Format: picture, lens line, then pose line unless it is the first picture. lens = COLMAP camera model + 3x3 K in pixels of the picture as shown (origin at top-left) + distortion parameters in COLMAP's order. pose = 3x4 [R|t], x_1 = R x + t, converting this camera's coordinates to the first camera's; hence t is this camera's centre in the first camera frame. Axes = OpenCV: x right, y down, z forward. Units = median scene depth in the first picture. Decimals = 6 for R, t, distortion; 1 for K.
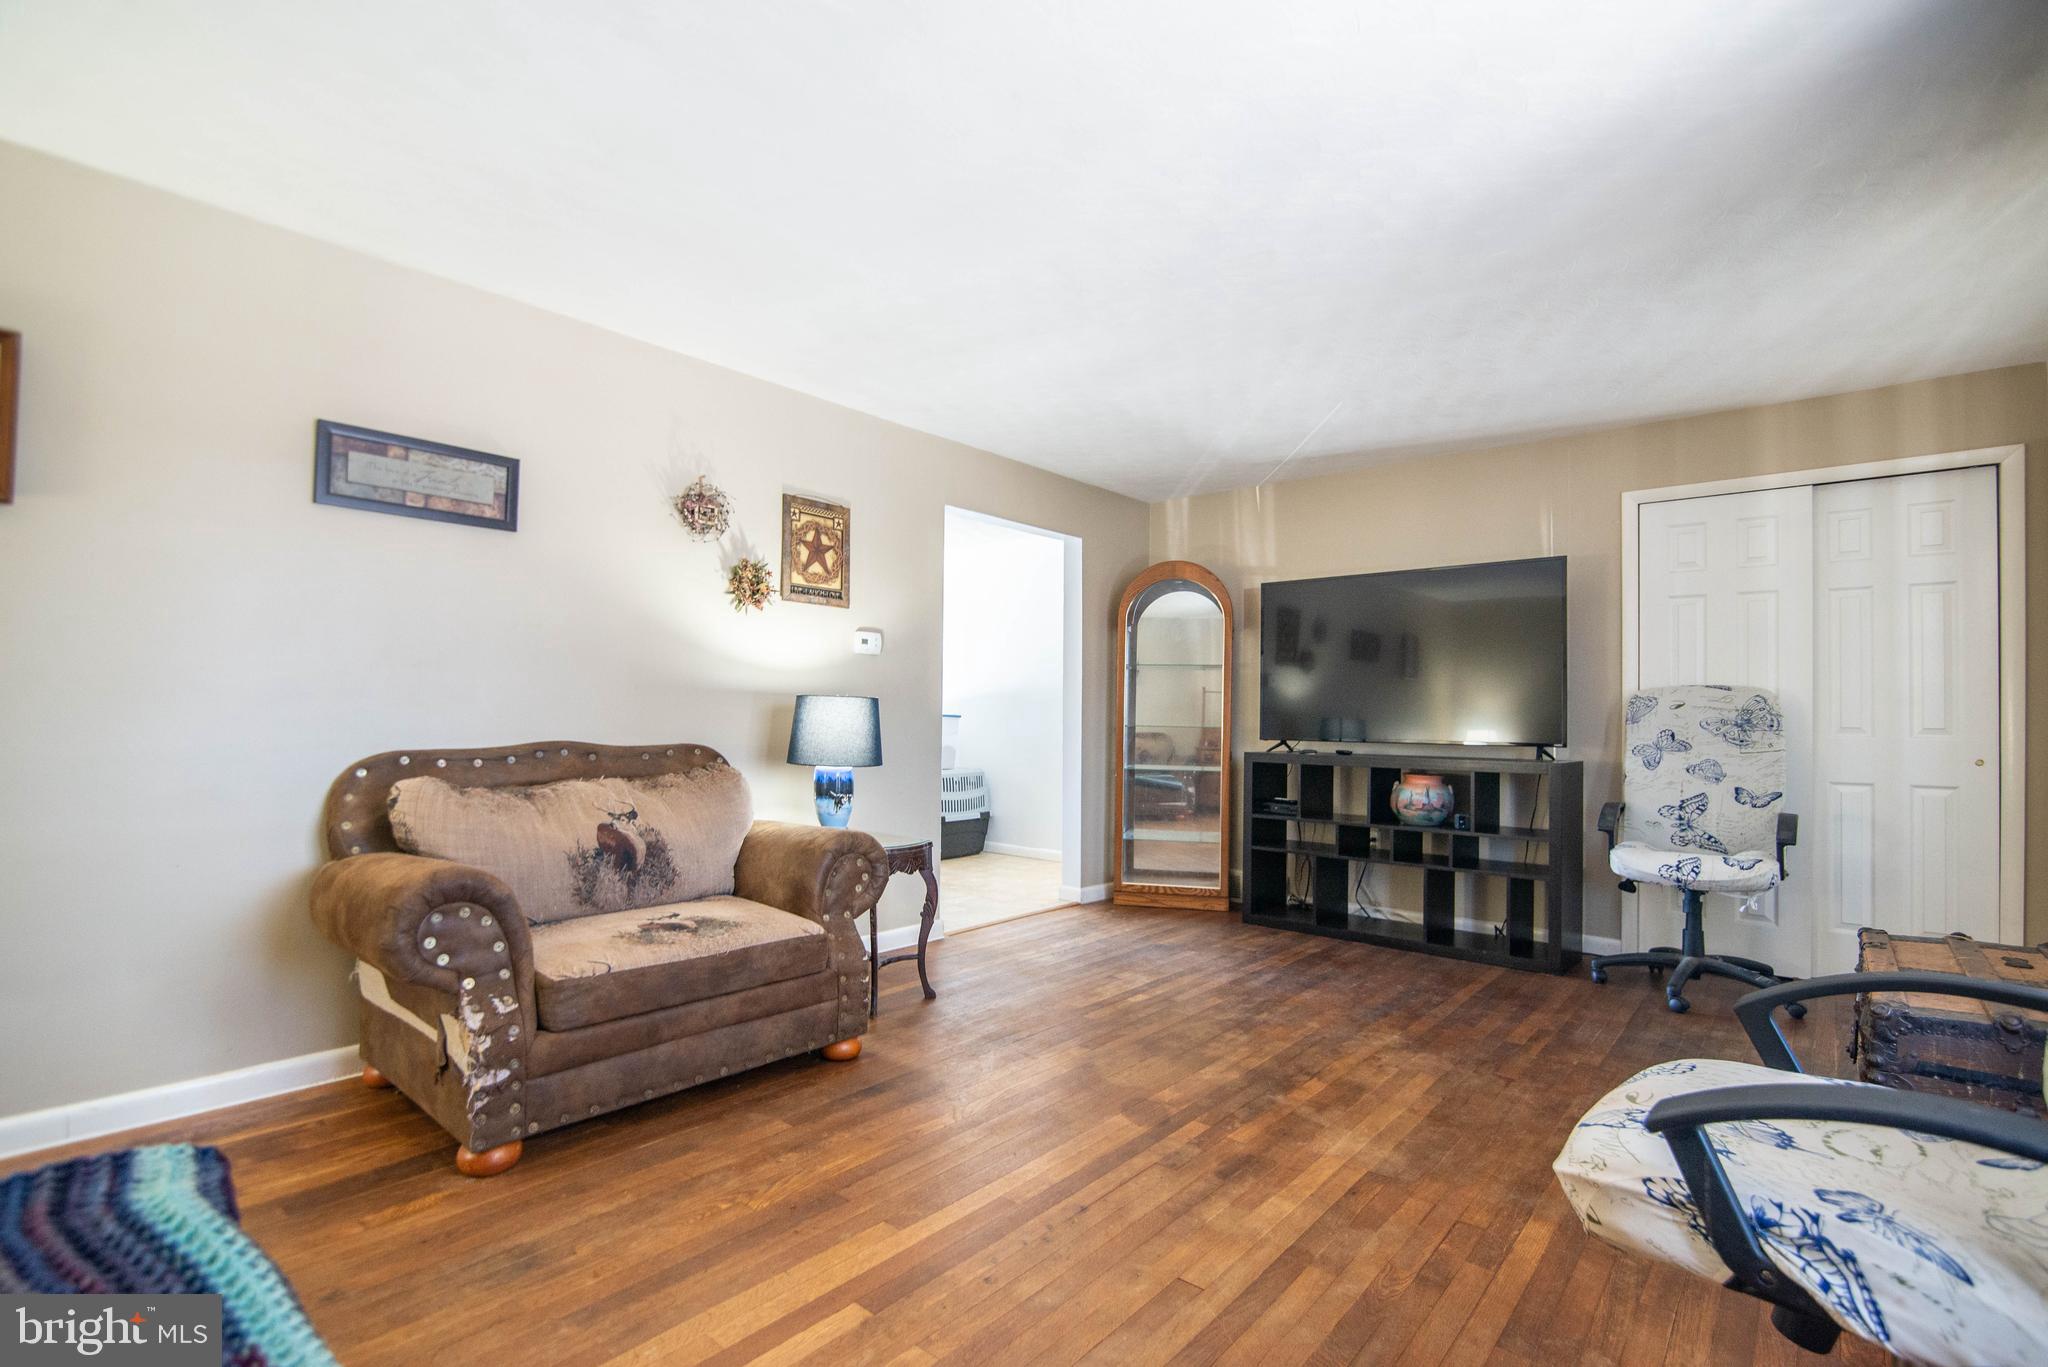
lens RADIAL K [[949.0, 0, 1026.4], [0, 949.0, 684.7], [0, 0, 1]] dist [-0.022698, -0.000044]
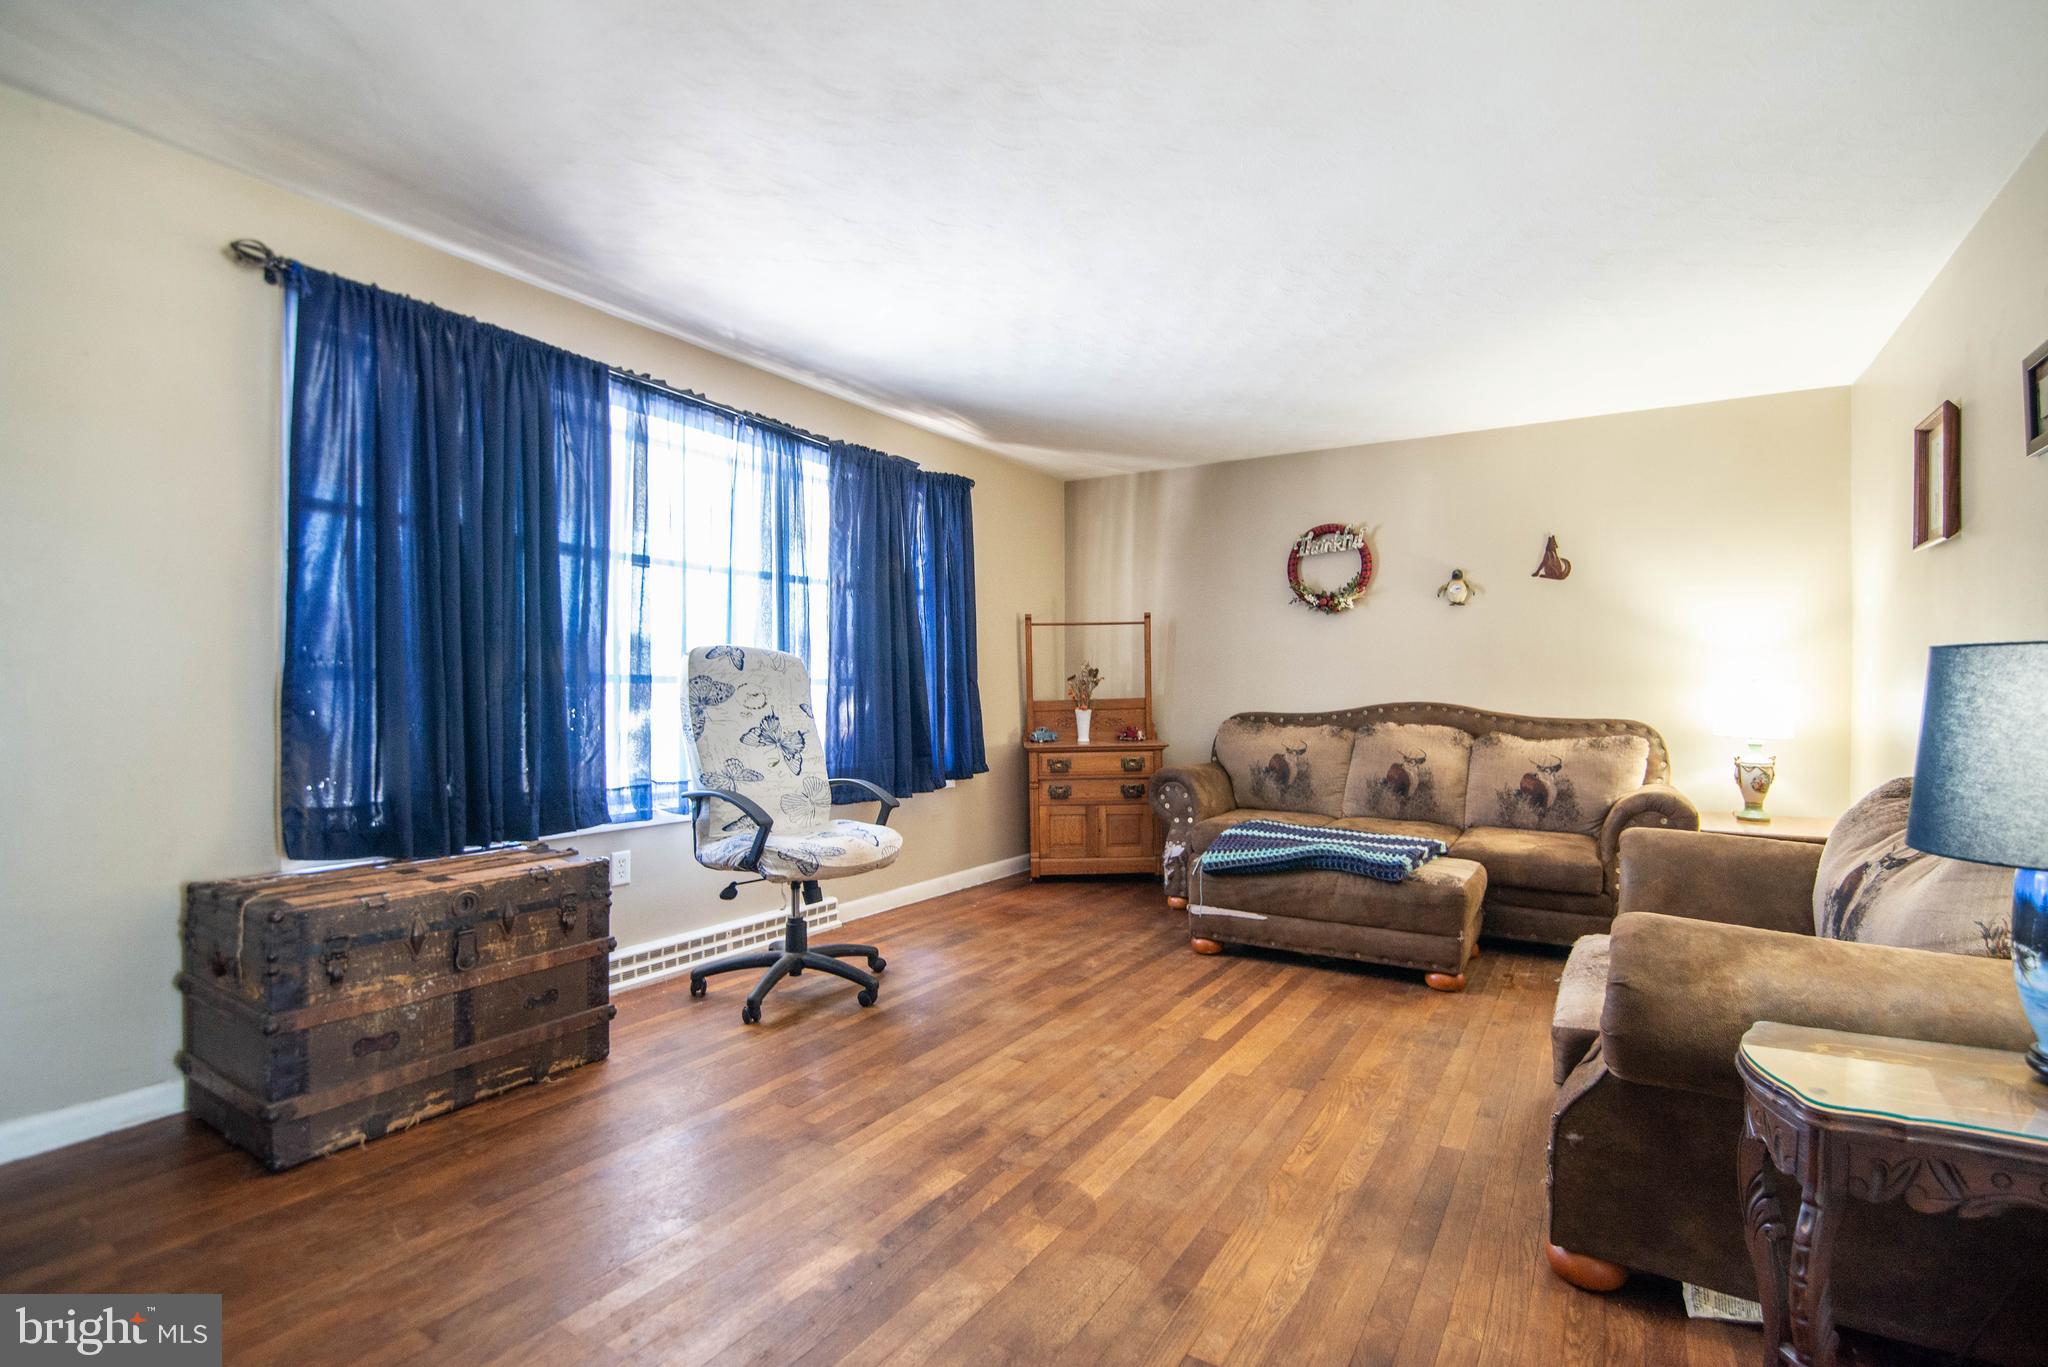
lens RADIAL K [[949.0, 0, 1043.1], [0, 949.0, 691.0], [0, 0, 1]] dist [-0.022698, -0.000044]
pose [[-0.986629, -0.019928, -0.161760, 0.238064], [-0.015174, 0.999417, -0.030572, 0.050316], [0.162275, -0.027709, -0.986356, 1.526997]]
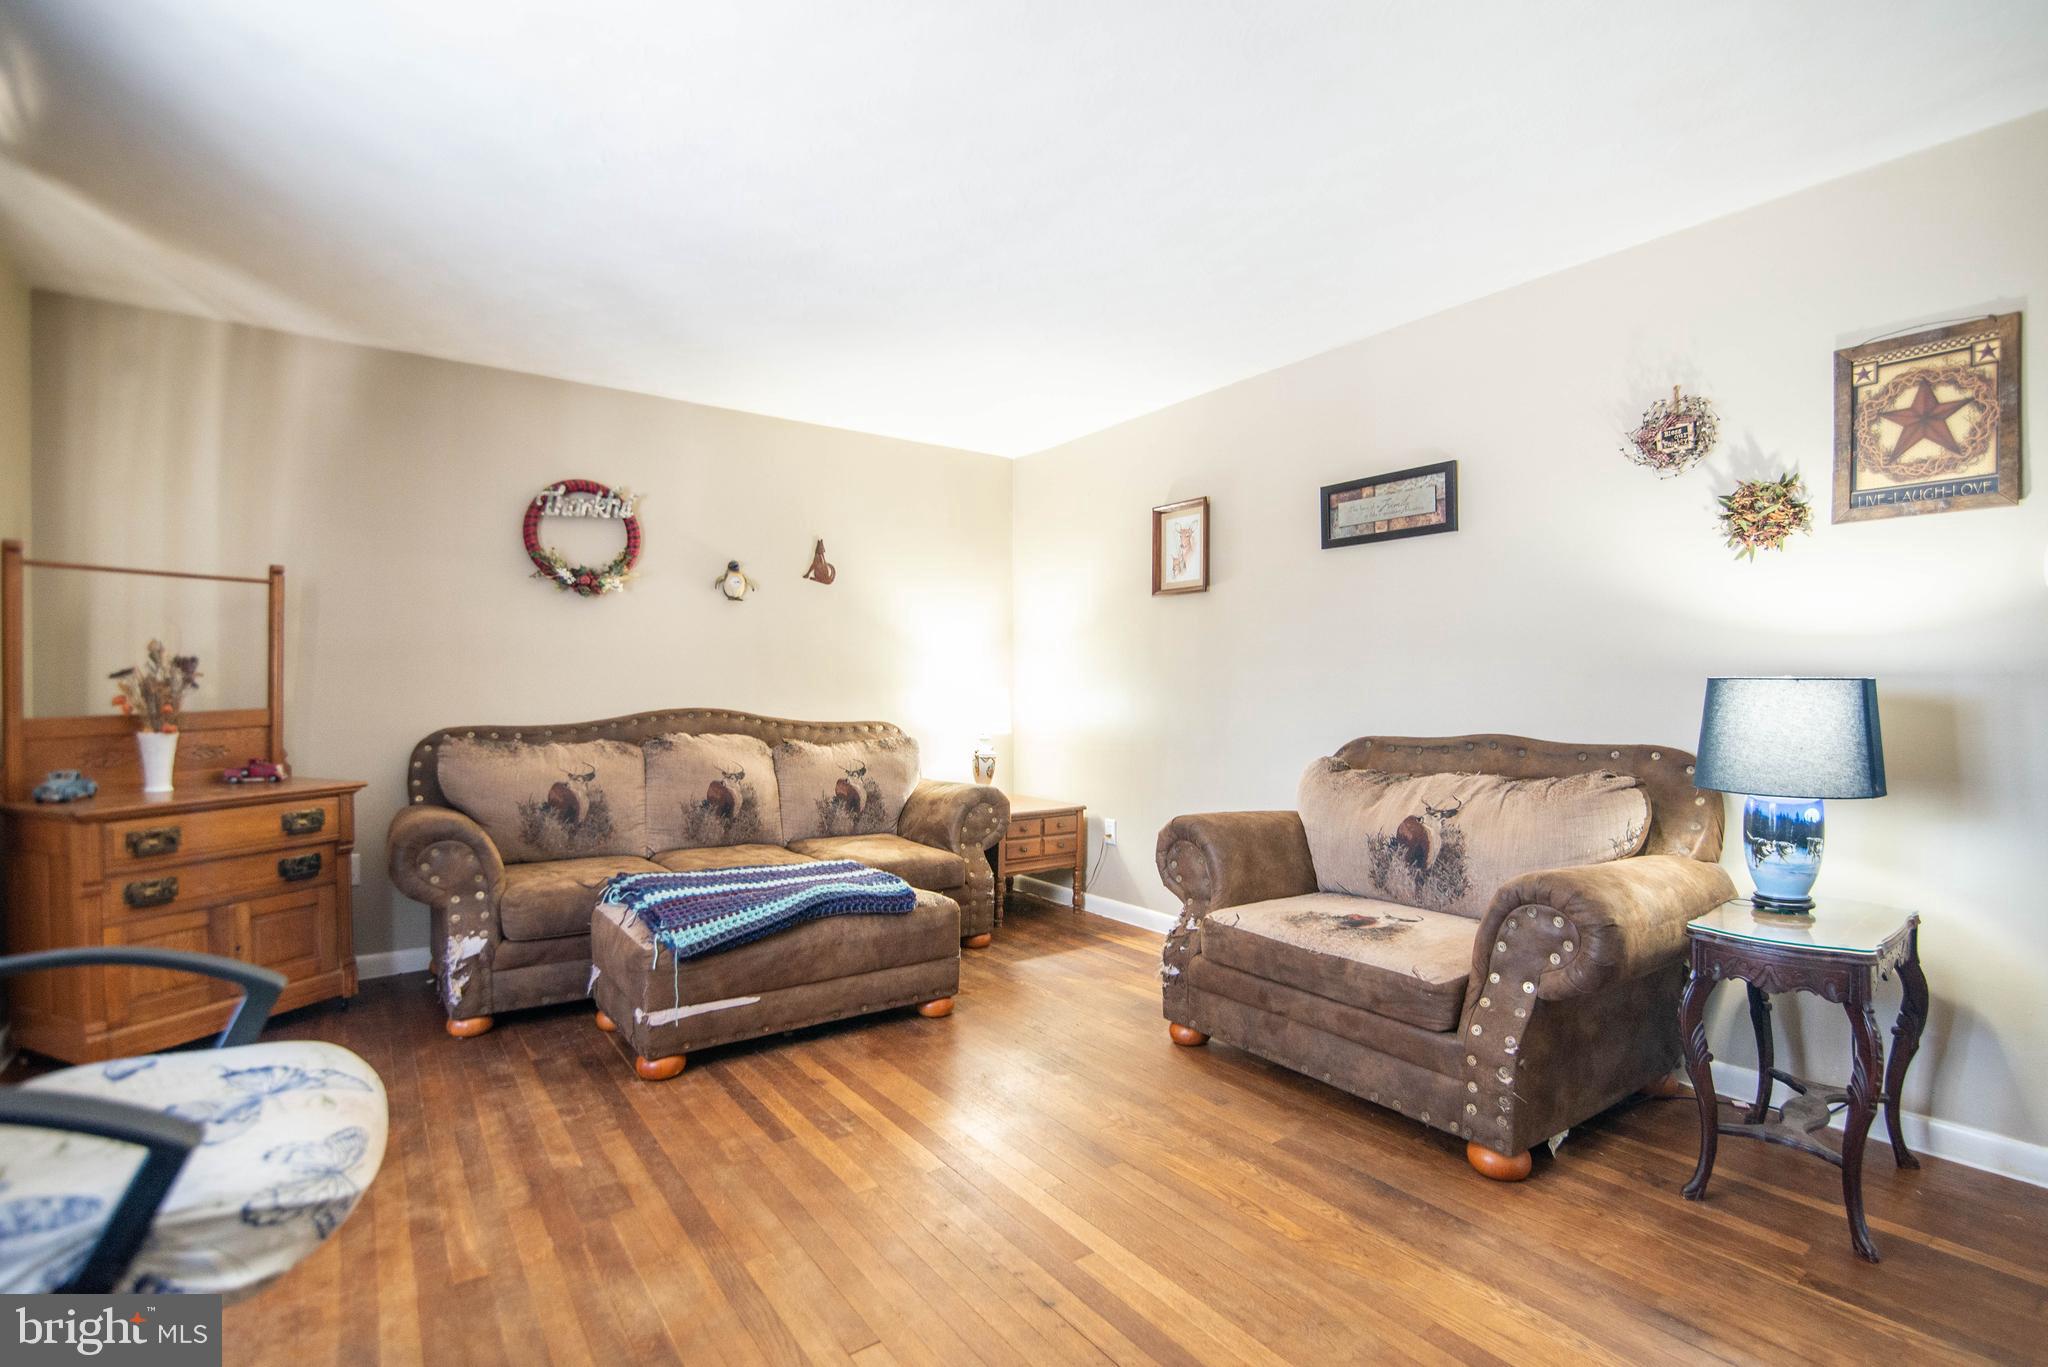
lens RADIAL K [[949.0, 0, 1036.9], [0, 949.0, 695.2], [0, 0, 1]] dist [-0.022698, -0.000044]
pose [[-0.232881, -0.015670, -0.972379, 0.597493], [0.022936, 0.999504, -0.021600, 0.031701], [0.972235, -0.027333, -0.232406, 0.827572]]
